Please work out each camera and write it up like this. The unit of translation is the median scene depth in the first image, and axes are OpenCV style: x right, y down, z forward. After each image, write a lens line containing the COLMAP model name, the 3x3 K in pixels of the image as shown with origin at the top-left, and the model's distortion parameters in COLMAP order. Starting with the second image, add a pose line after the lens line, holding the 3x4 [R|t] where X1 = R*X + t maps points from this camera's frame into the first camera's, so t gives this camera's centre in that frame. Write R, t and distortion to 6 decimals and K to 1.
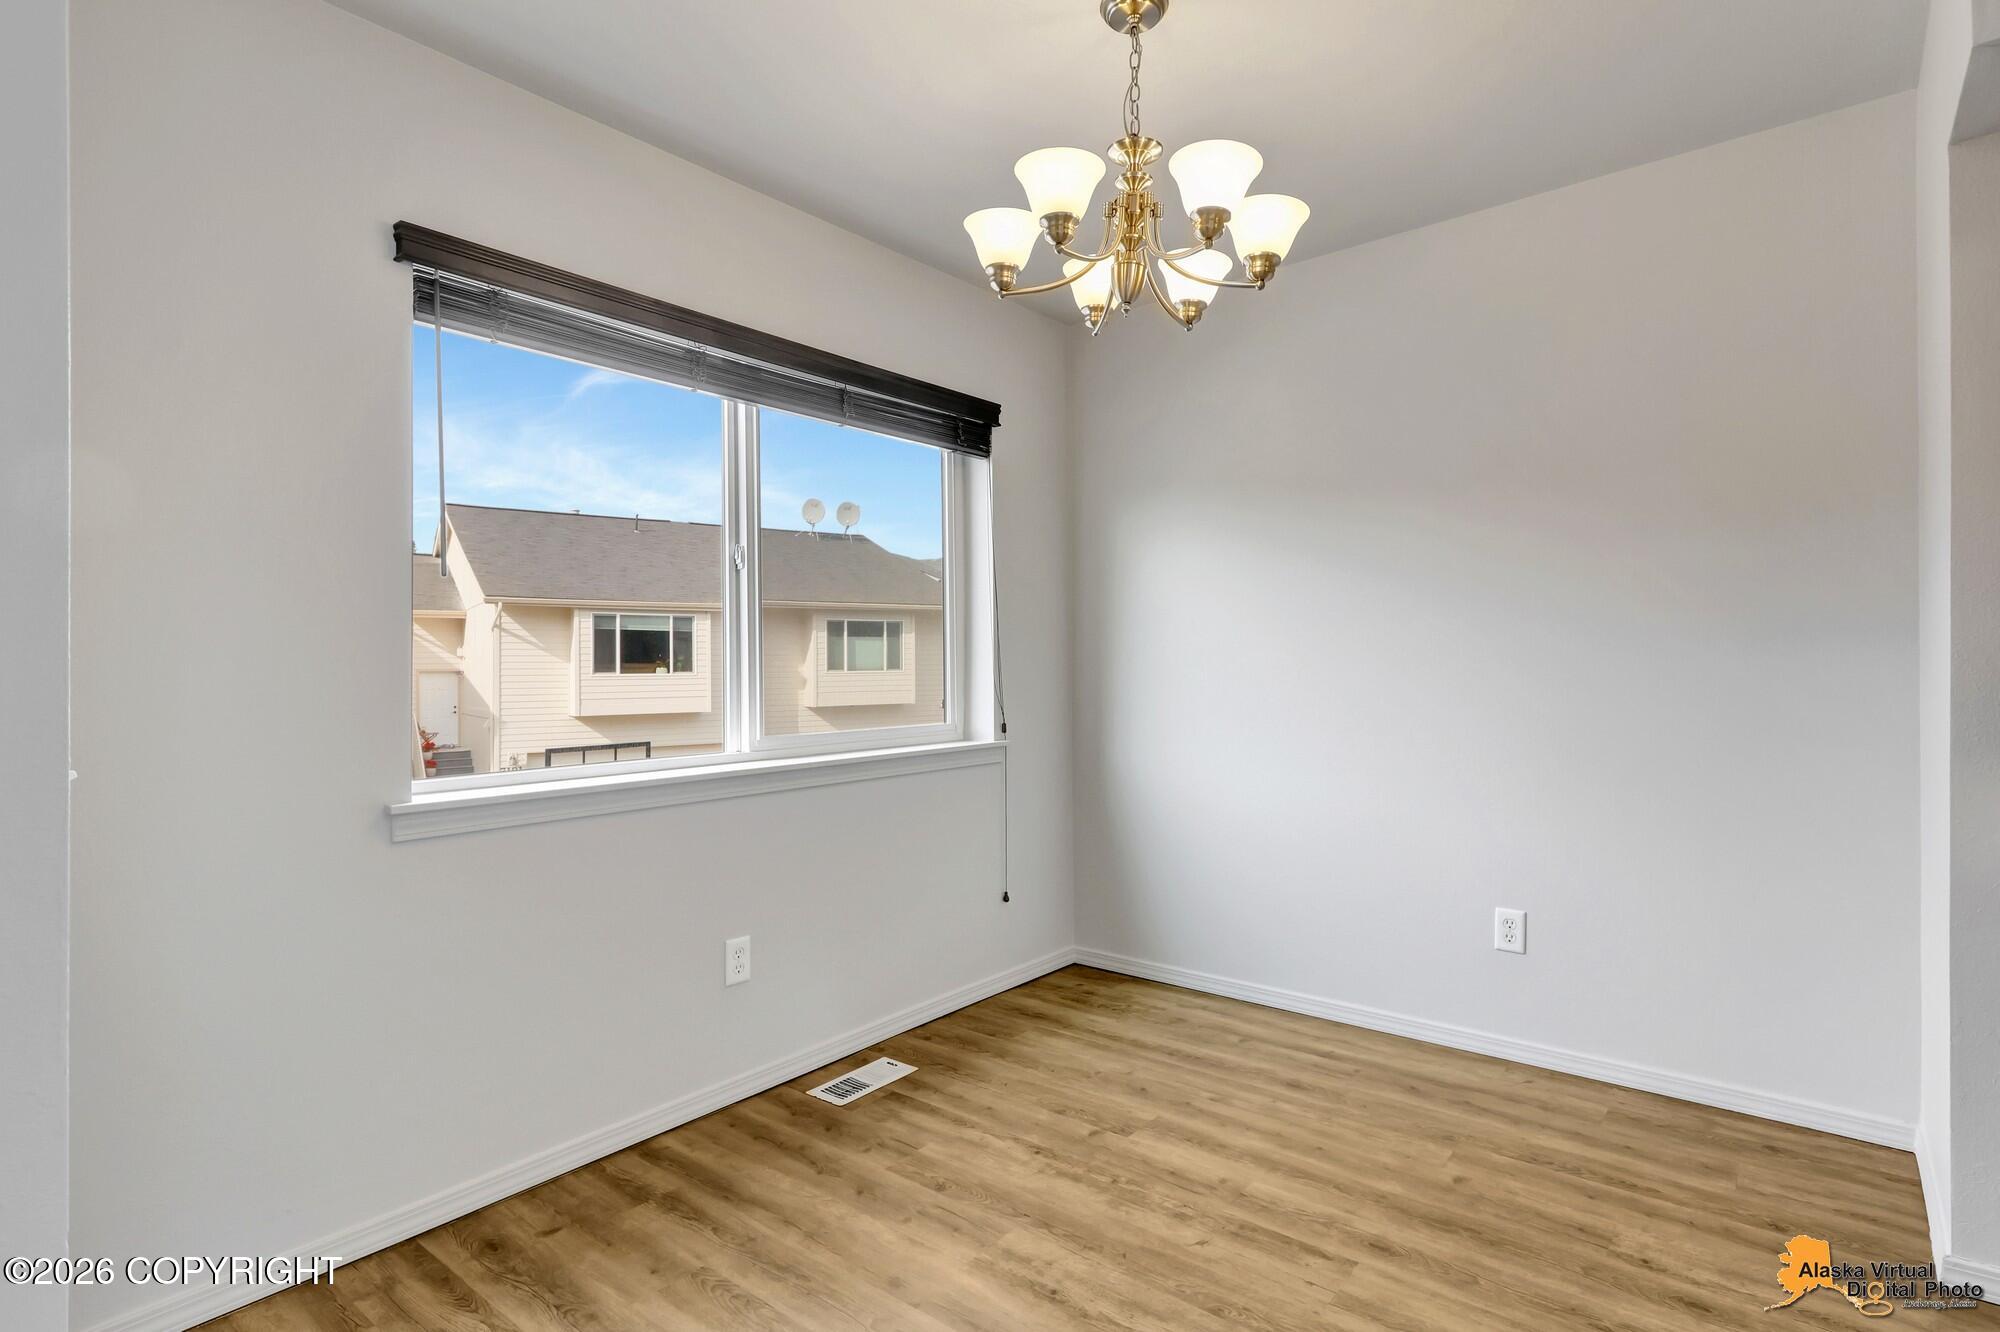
lens RADIAL K [[969.5, 0, 1006.3], [0, 969.5, 663.6], [0, 0, 1]] dist [0.004527, -0.000283]
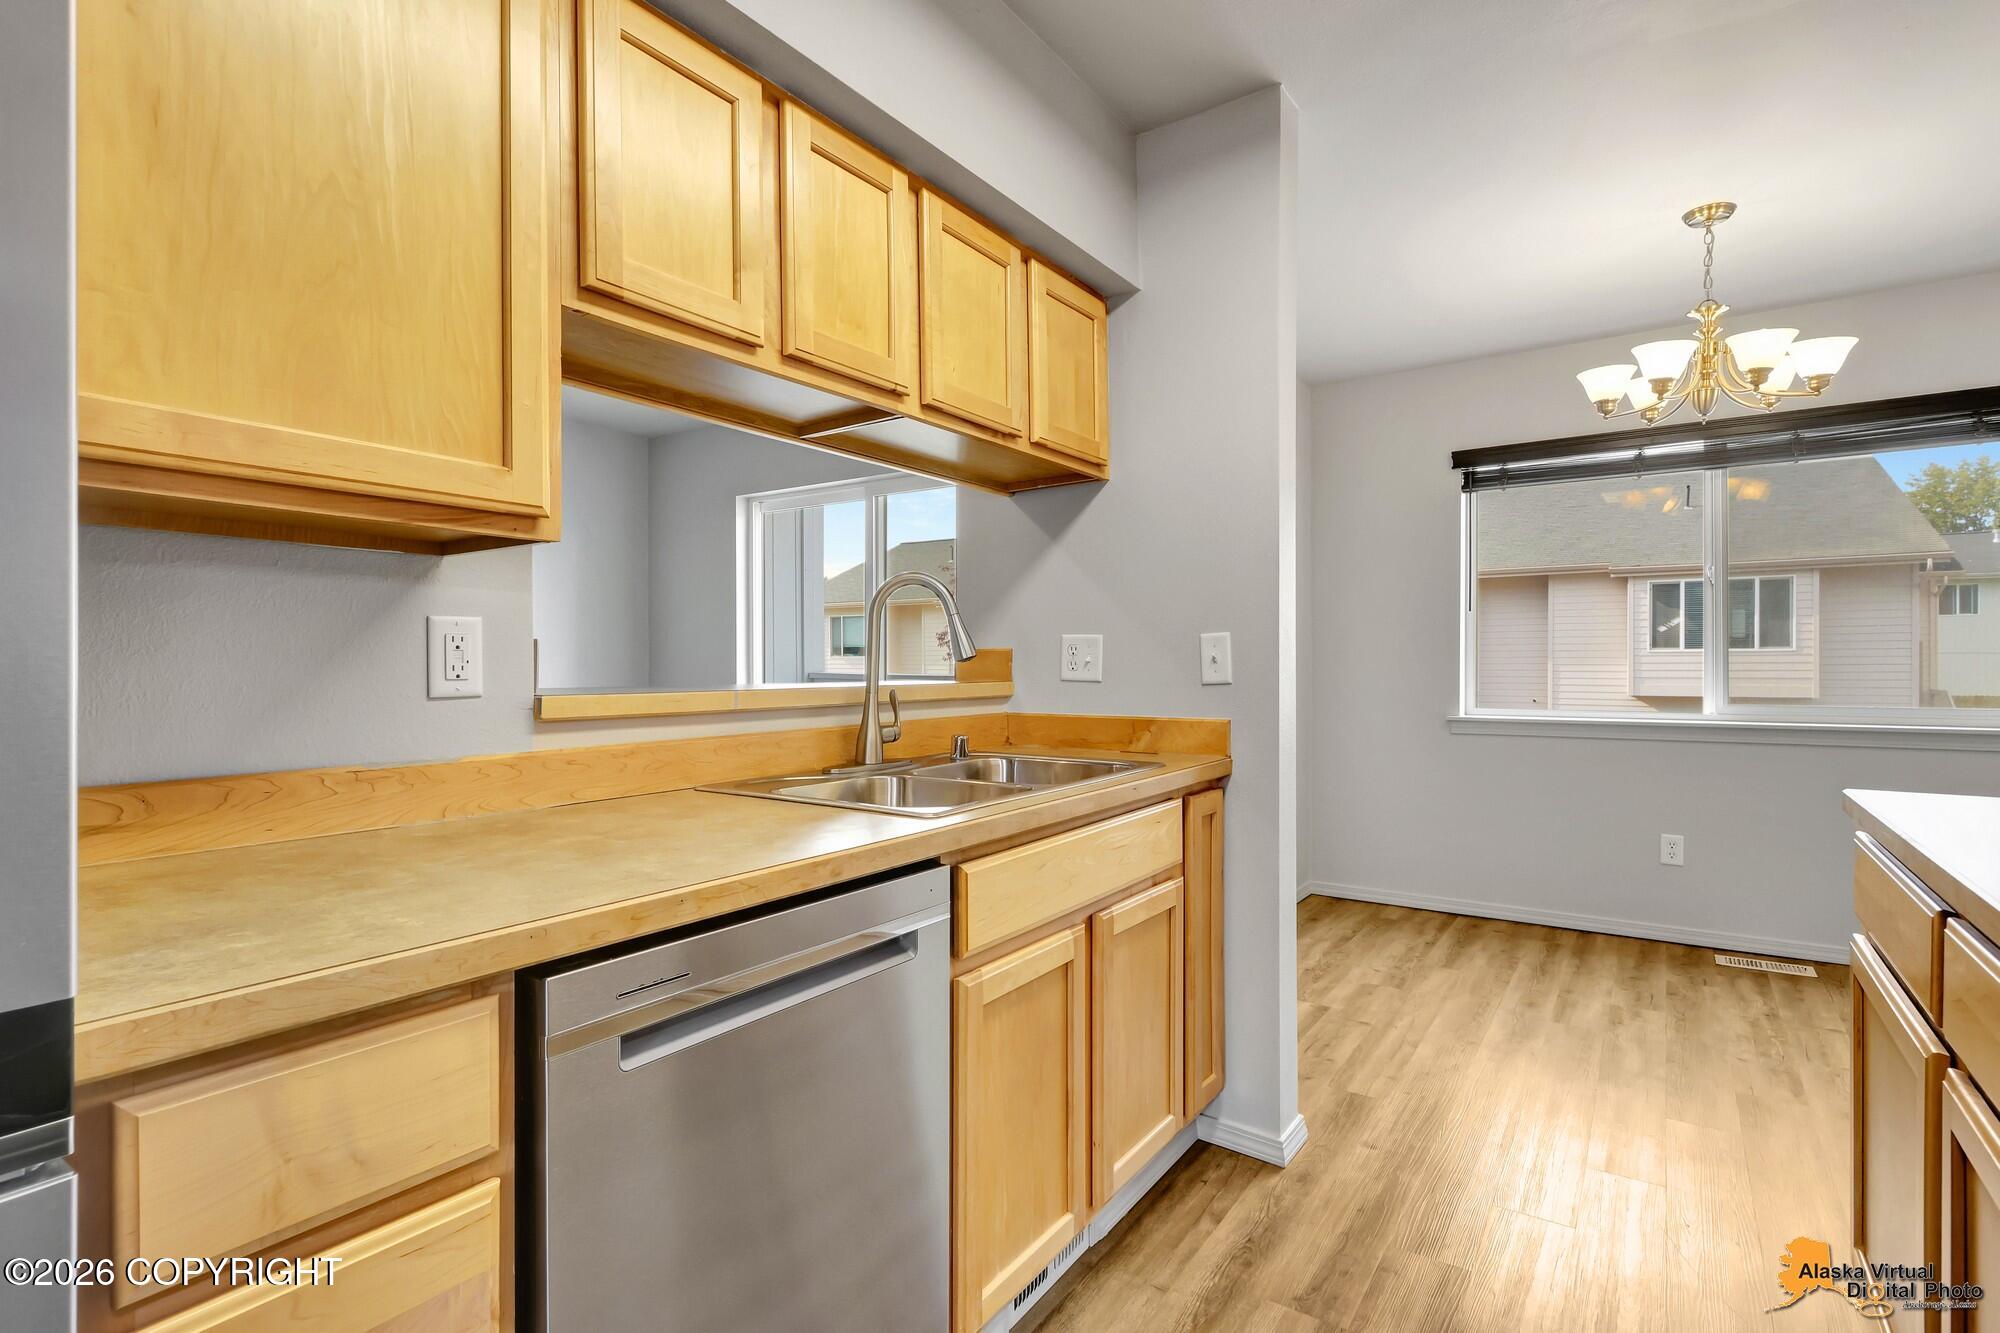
lens RADIAL K [[969.5, 0, 1006.6], [0, 969.5, 662.6], [0, 0, 1]] dist [0.004527, -0.000283]
pose [[0.077080, 0.016495, -0.996888, 0.132511], [0.009874, 0.999801, 0.017306, -0.002322], [0.996976, -0.011177, 0.076902, -0.016177]]
